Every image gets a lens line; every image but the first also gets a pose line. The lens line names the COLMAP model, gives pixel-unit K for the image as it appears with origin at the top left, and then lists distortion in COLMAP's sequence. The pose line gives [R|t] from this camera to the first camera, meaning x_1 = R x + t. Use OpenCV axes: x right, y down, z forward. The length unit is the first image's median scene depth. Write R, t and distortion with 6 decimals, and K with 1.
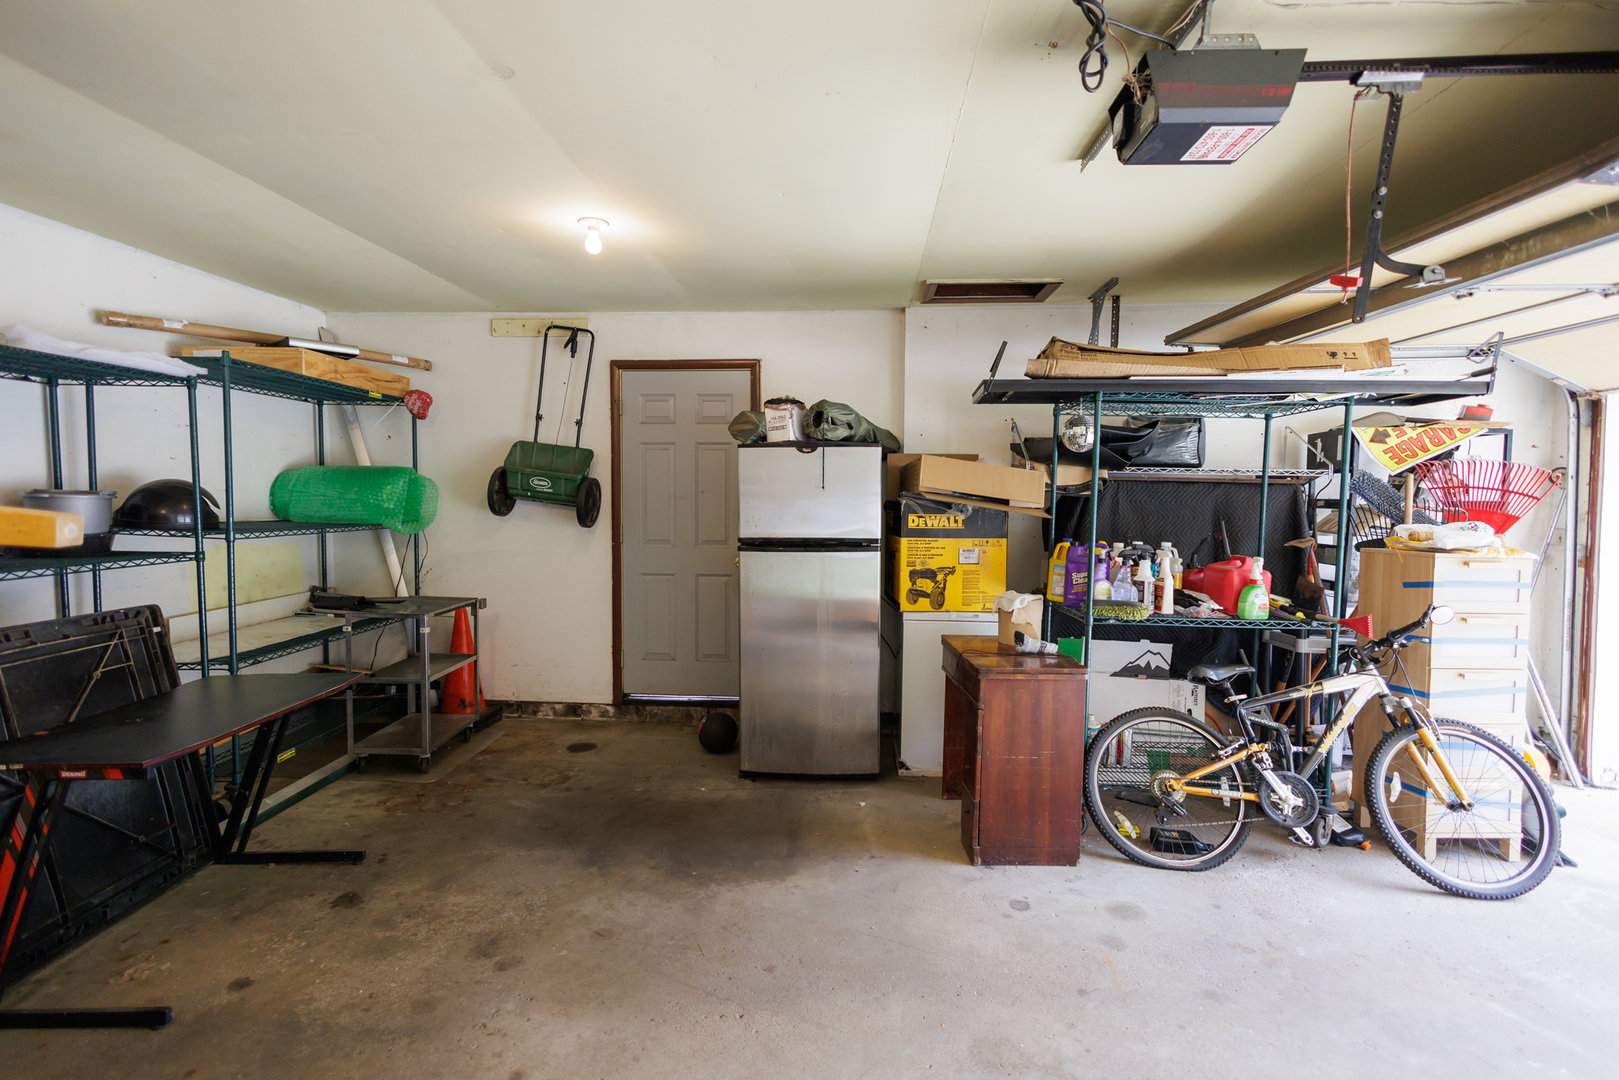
lens RADIAL K [[777.8, 0, 809.5], [0, 777.8, 540.0], [0, 0, 1]] dist [0.024661, 0.000361]
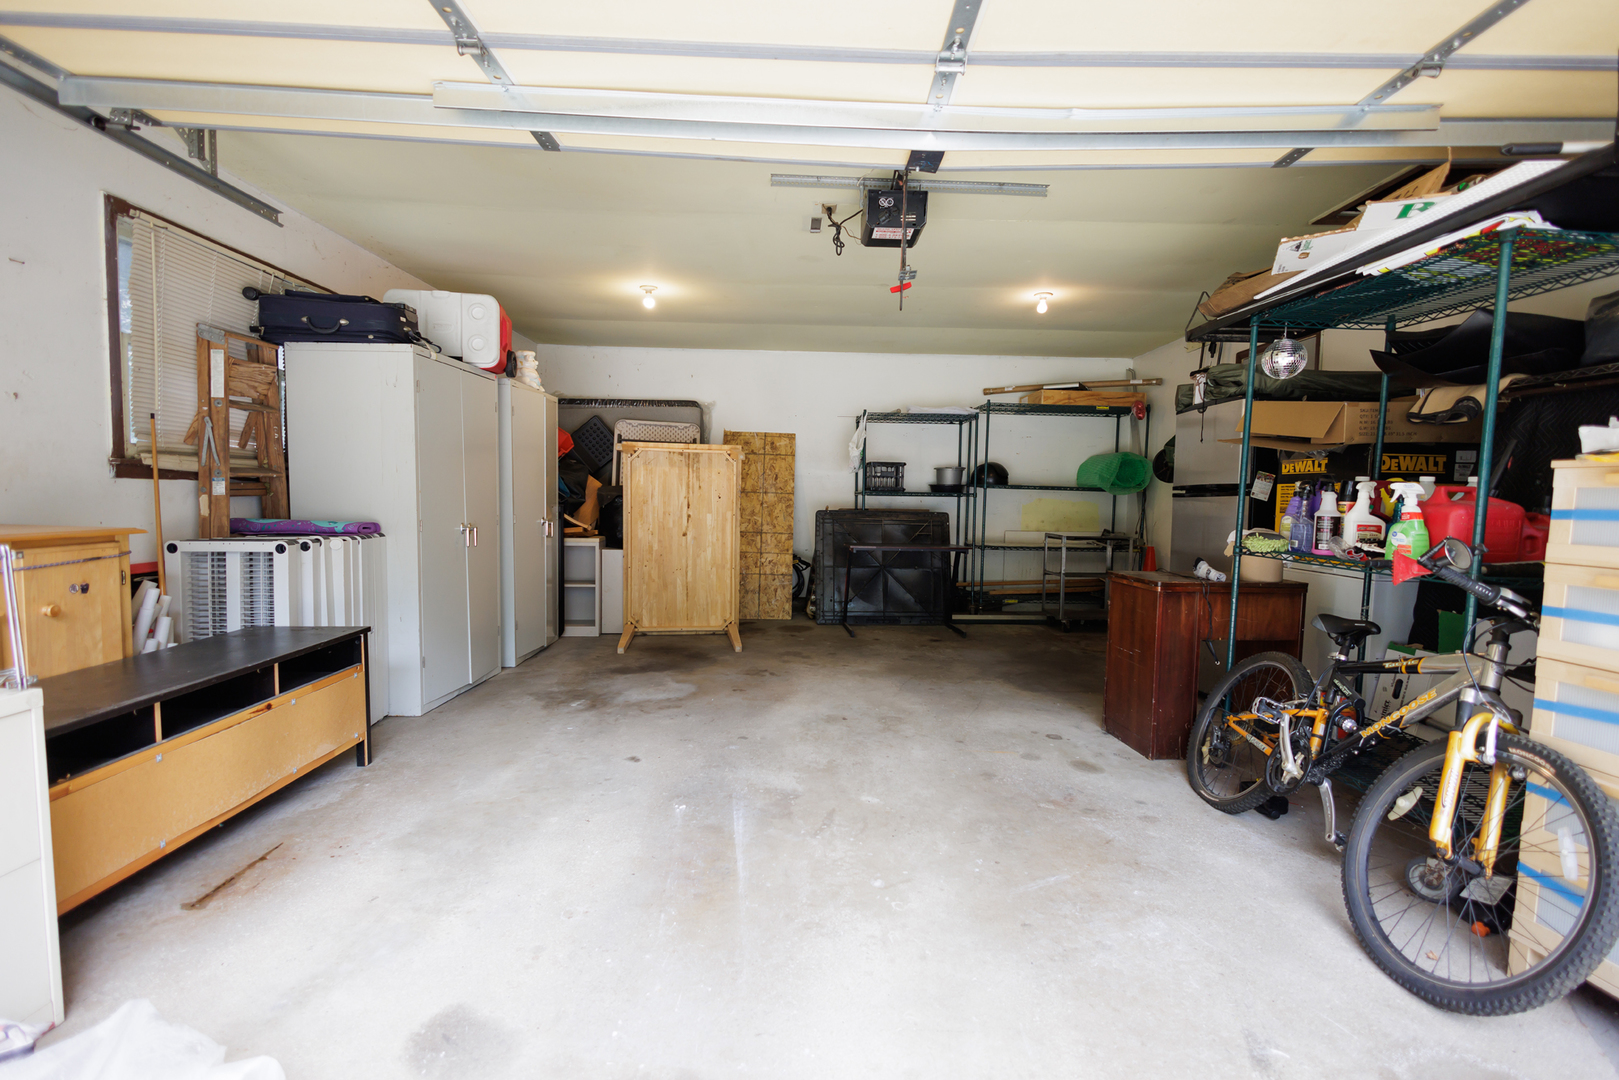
lens RADIAL K [[743.6, 0, 812.4], [0, 743.6, 540.5], [0, 0, 1]] dist [0.007819, 0.000096]
pose [[0.067153, 0.050419, -0.996468, 1.292148], [-0.081332, 0.995675, 0.044898, 0.093504], [0.994422, 0.078029, 0.070963, 0.406812]]
